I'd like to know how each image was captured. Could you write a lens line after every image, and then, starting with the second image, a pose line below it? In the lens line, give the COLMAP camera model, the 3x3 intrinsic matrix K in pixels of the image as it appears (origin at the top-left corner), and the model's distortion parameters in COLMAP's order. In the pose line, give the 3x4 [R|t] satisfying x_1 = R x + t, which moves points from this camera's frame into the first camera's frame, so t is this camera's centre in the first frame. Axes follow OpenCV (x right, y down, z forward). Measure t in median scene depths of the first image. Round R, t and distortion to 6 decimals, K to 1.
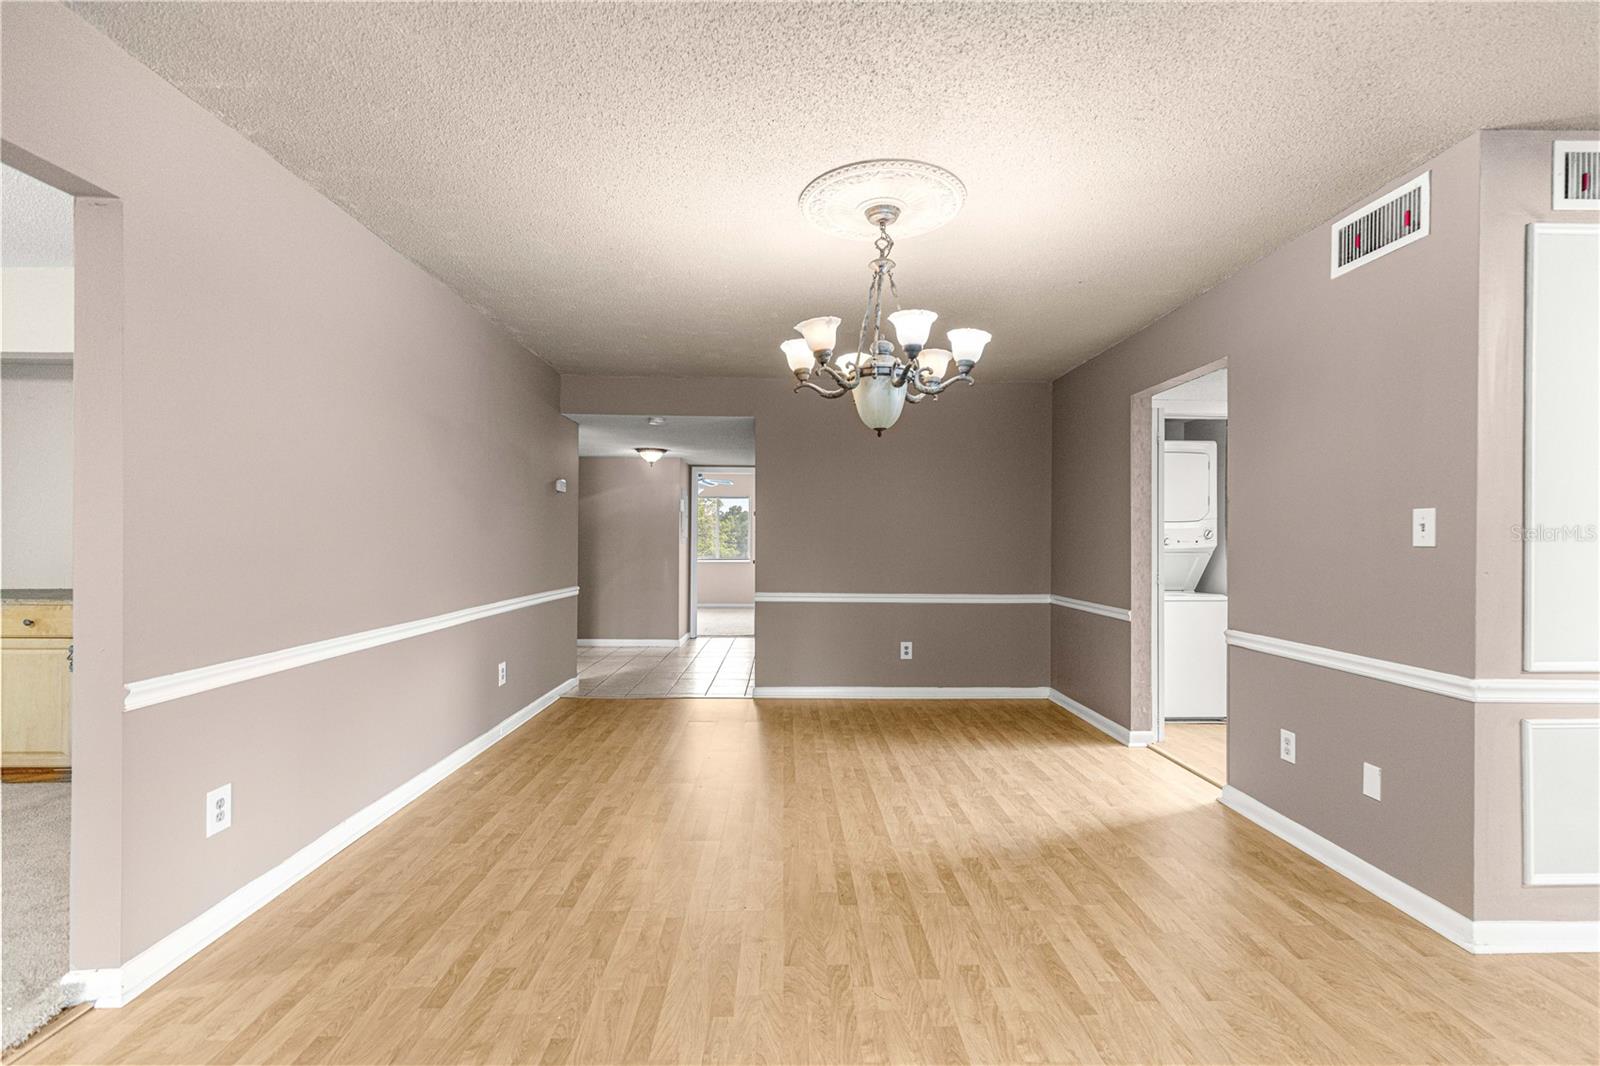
lens RADIAL K [[712.0, 0, 808.8], [0, 712.0, 542.6], [0, 0, 1]] dist [0.004836, -0.000308]
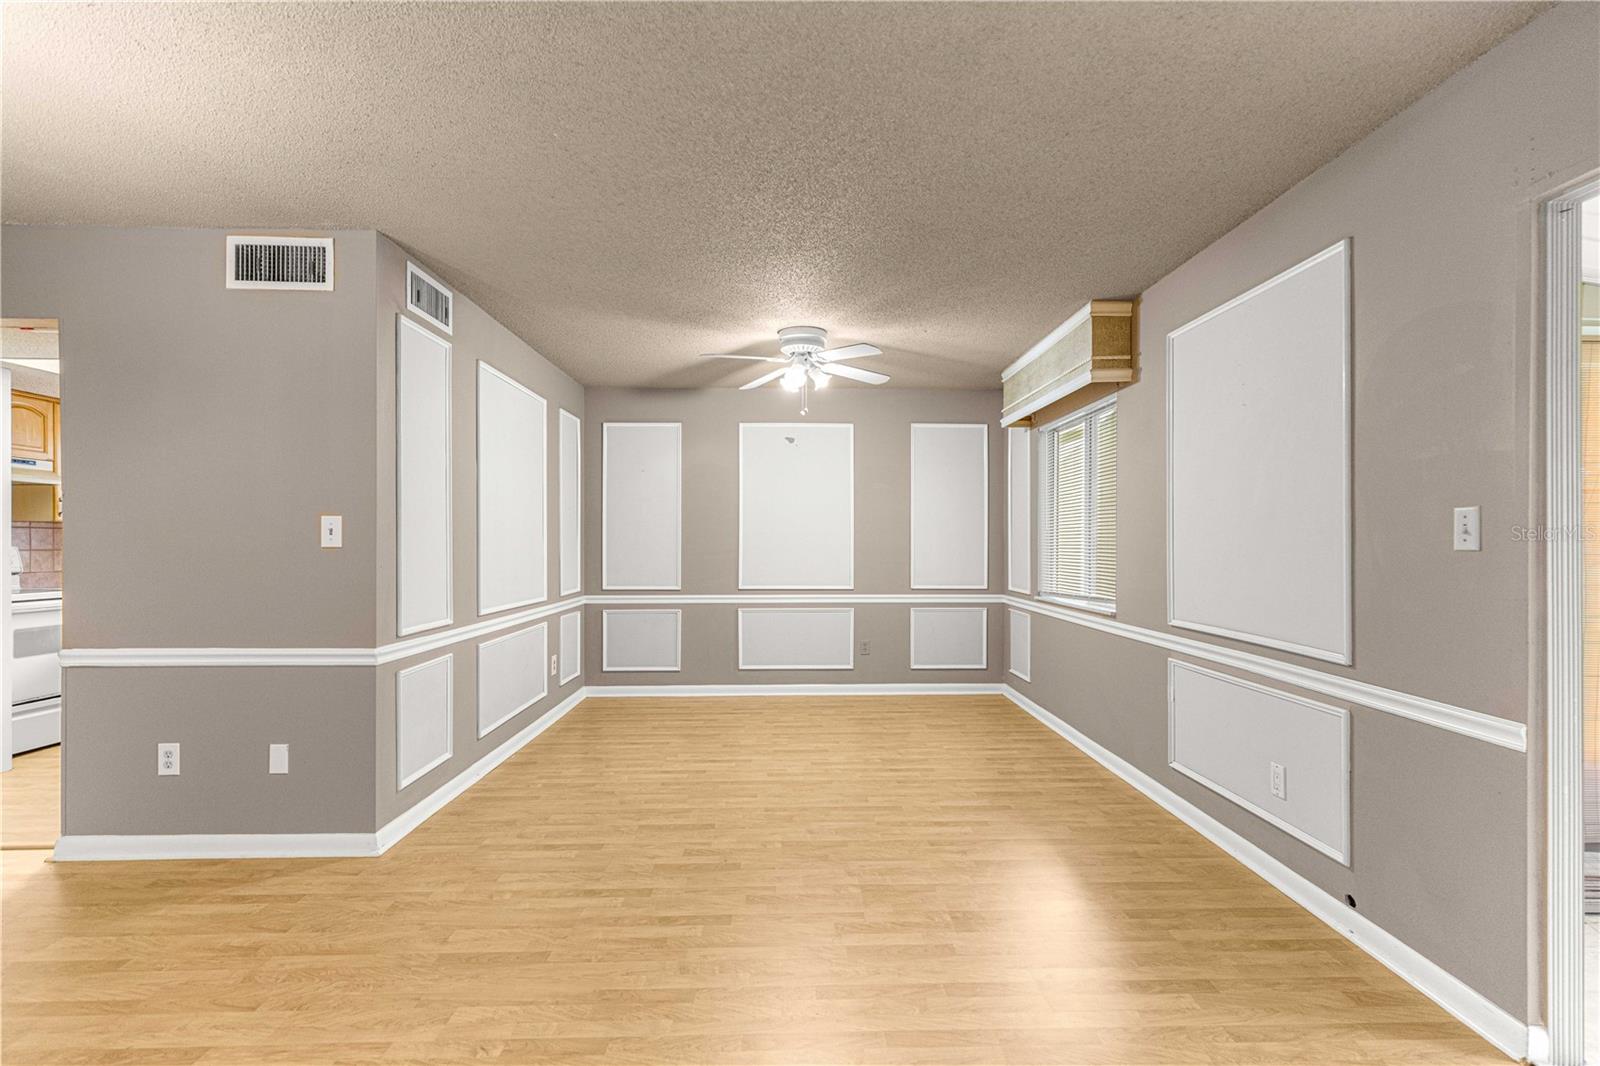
lens RADIAL K [[716.7, 0, 803.1], [0, 716.7, 542.5], [0, 0, 1]] dist [0.006334, 0.000118]
pose [[0.008701, -0.005089, 0.999949, -0.283754], [0.001410, 0.999986, 0.005077, -0.006172], [-0.999961, 0.001366, 0.008708, 0.154000]]
